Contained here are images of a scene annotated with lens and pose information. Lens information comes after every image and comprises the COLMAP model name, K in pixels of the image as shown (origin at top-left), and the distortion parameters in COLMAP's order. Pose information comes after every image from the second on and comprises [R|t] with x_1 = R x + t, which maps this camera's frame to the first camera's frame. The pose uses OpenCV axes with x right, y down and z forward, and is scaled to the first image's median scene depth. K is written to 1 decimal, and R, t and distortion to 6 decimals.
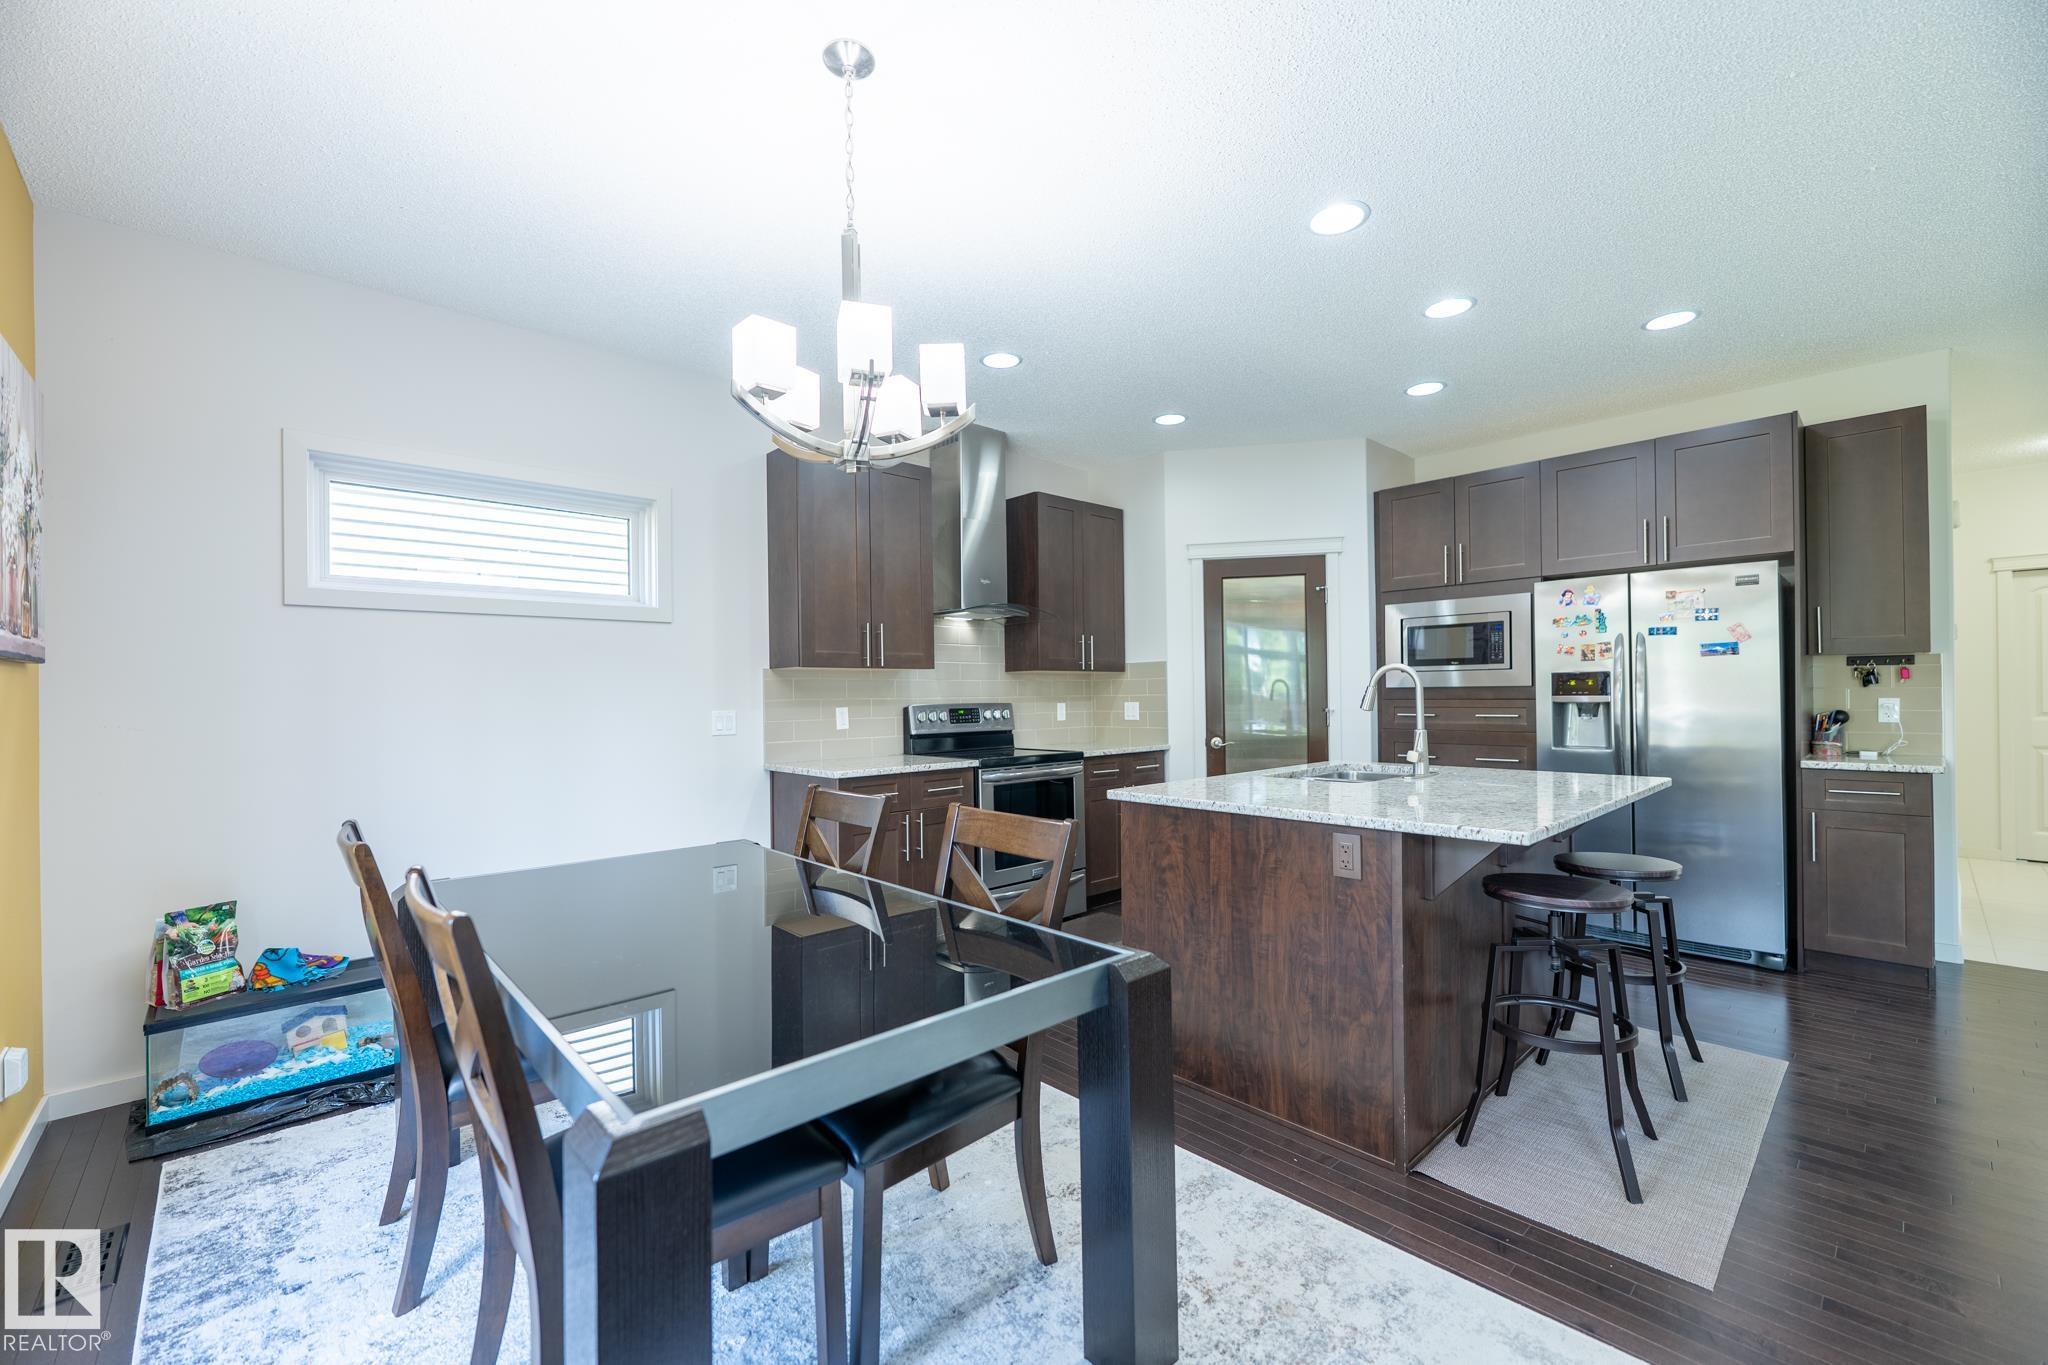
lens RADIAL K [[825.6, 0, 1013.3], [0, 825.6, 686.2], [0, 0, 1]] dist [0.000591, -0.000280]
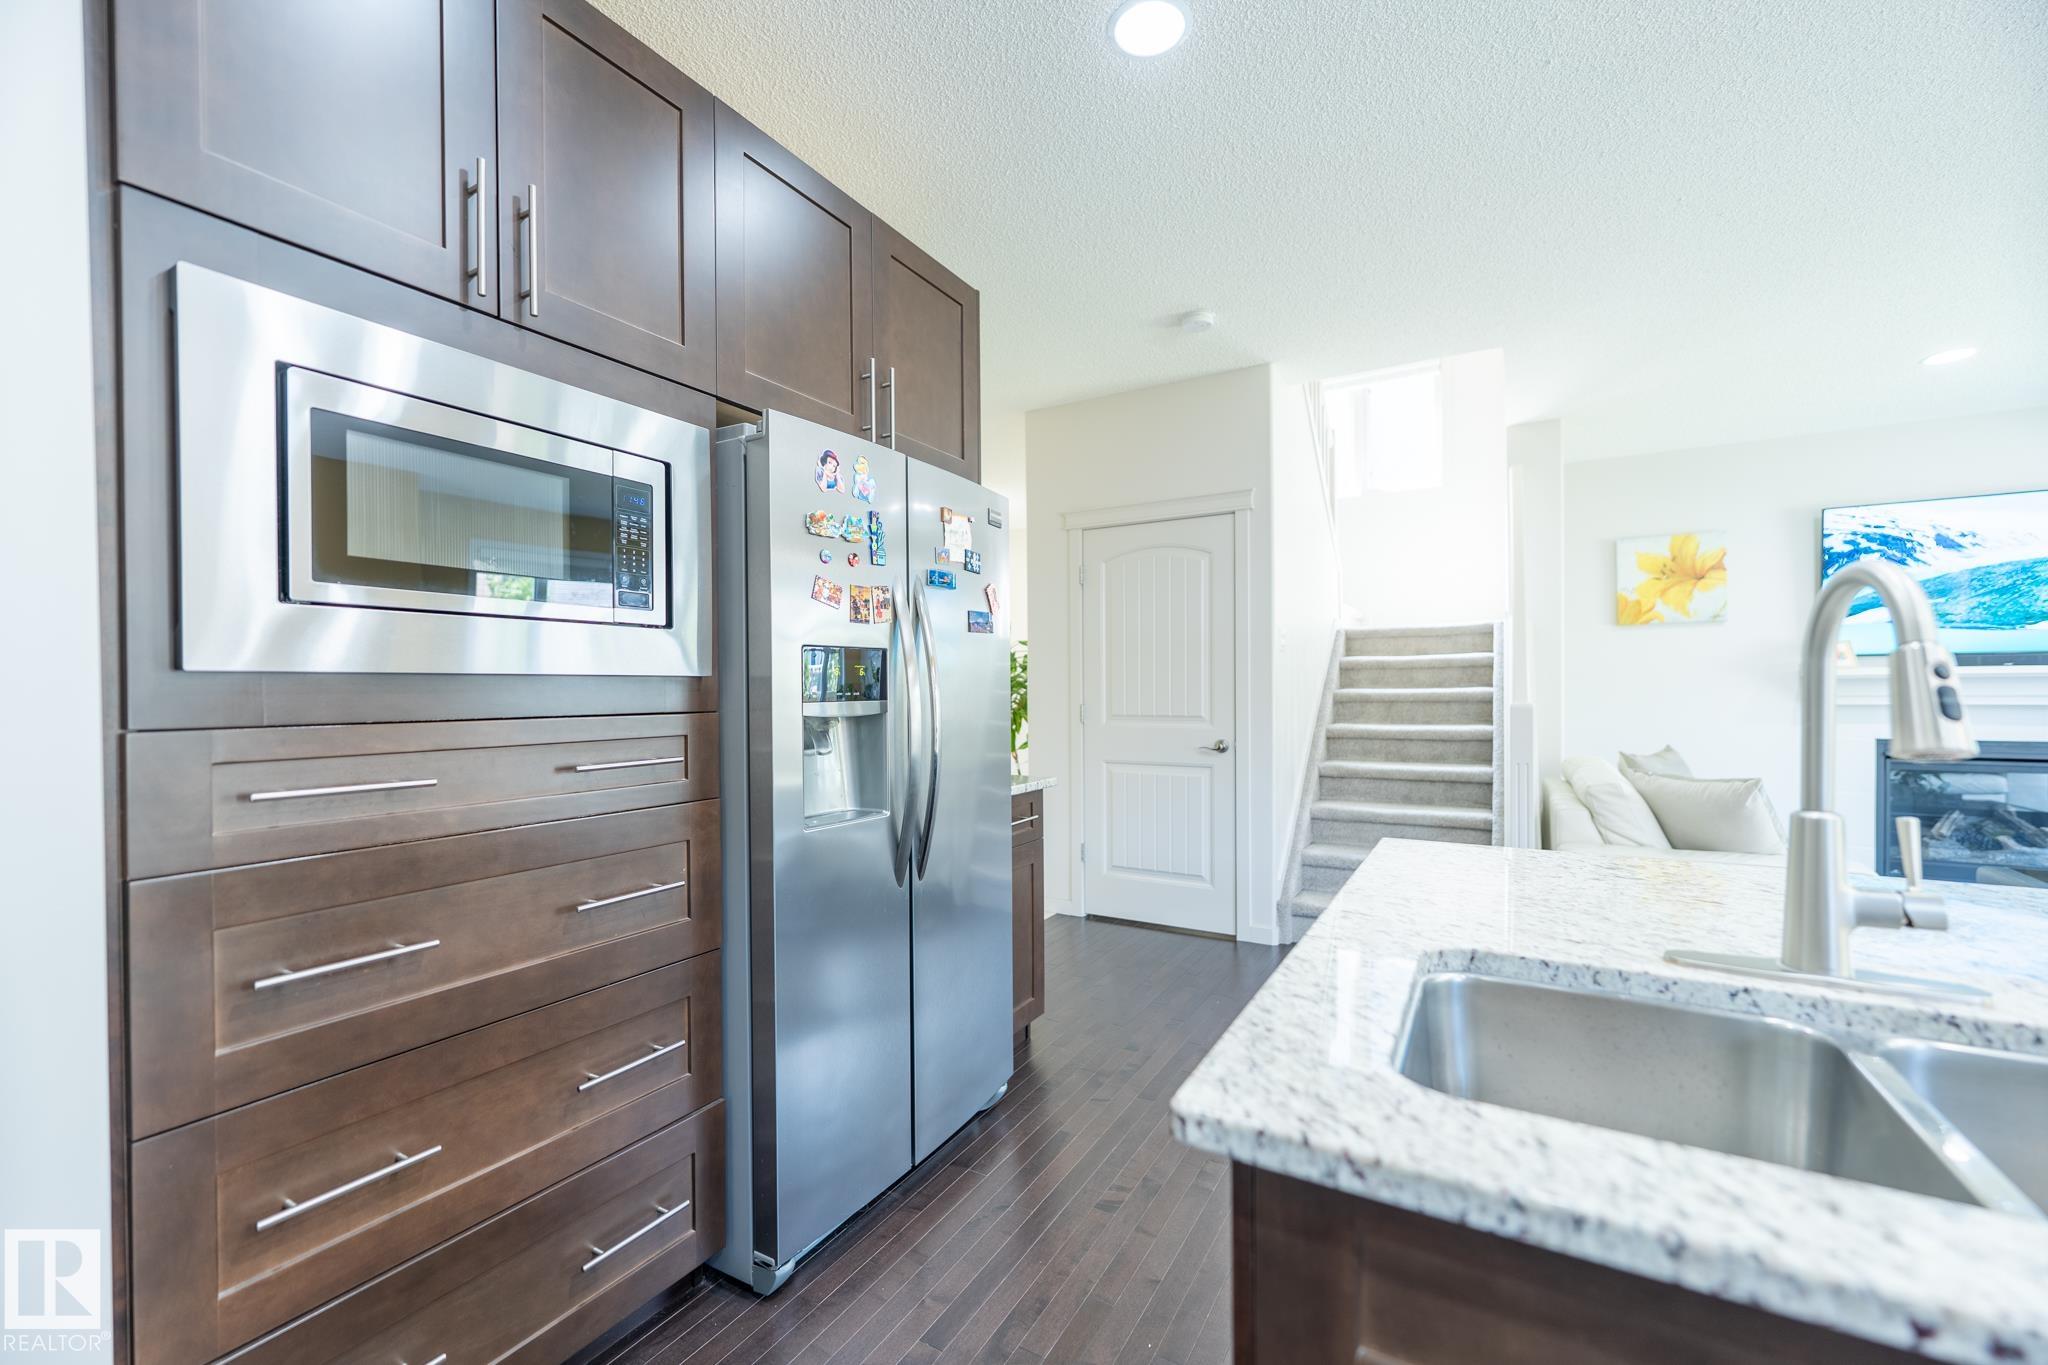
lens RADIAL K [[825.6, 0, 1020.2], [0, 825.6, 688.7], [0, 0, 1]] dist [0.000591, -0.000280]
pose [[-0.297899, 0.016131, 0.954461, 0.240834], [0.006003, 0.999869, -0.015025, 0.012559], [-0.954579, 0.001253, -0.297956, 1.045888]]
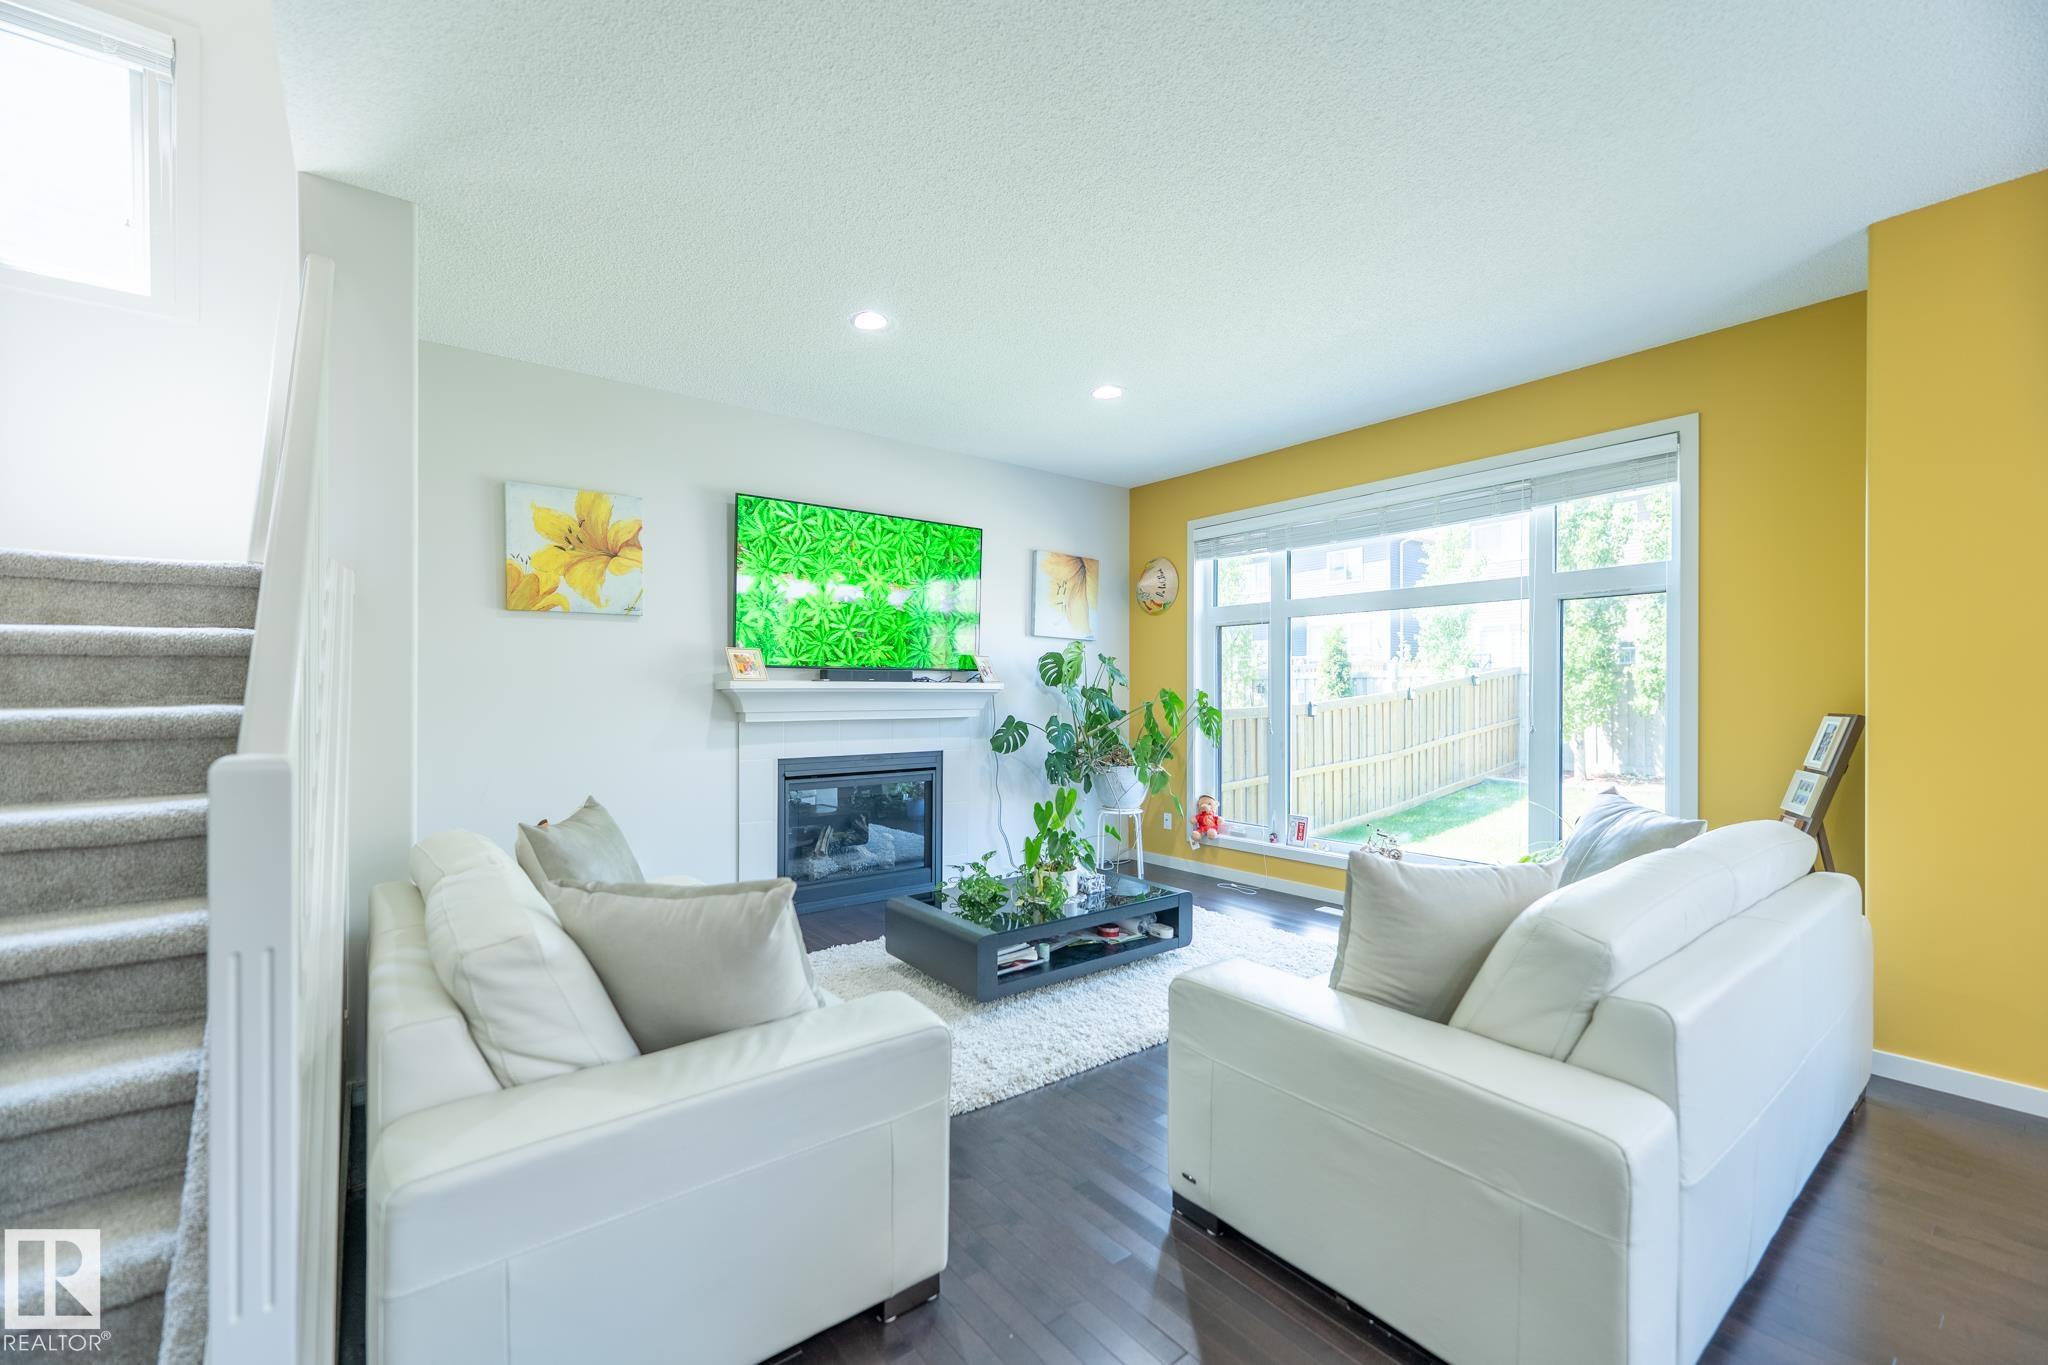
lens RADIAL K [[825.6, 0, 1018.8], [0, 825.6, 707.0], [0, 0, 1]] dist [0.000591, -0.000280]
pose [[-0.996915, 0.016732, 0.076683, 0.620460], [0.017332, 0.999824, 0.007161, 0.004052], [-0.076549, 0.008468, -0.997030, 0.557424]]
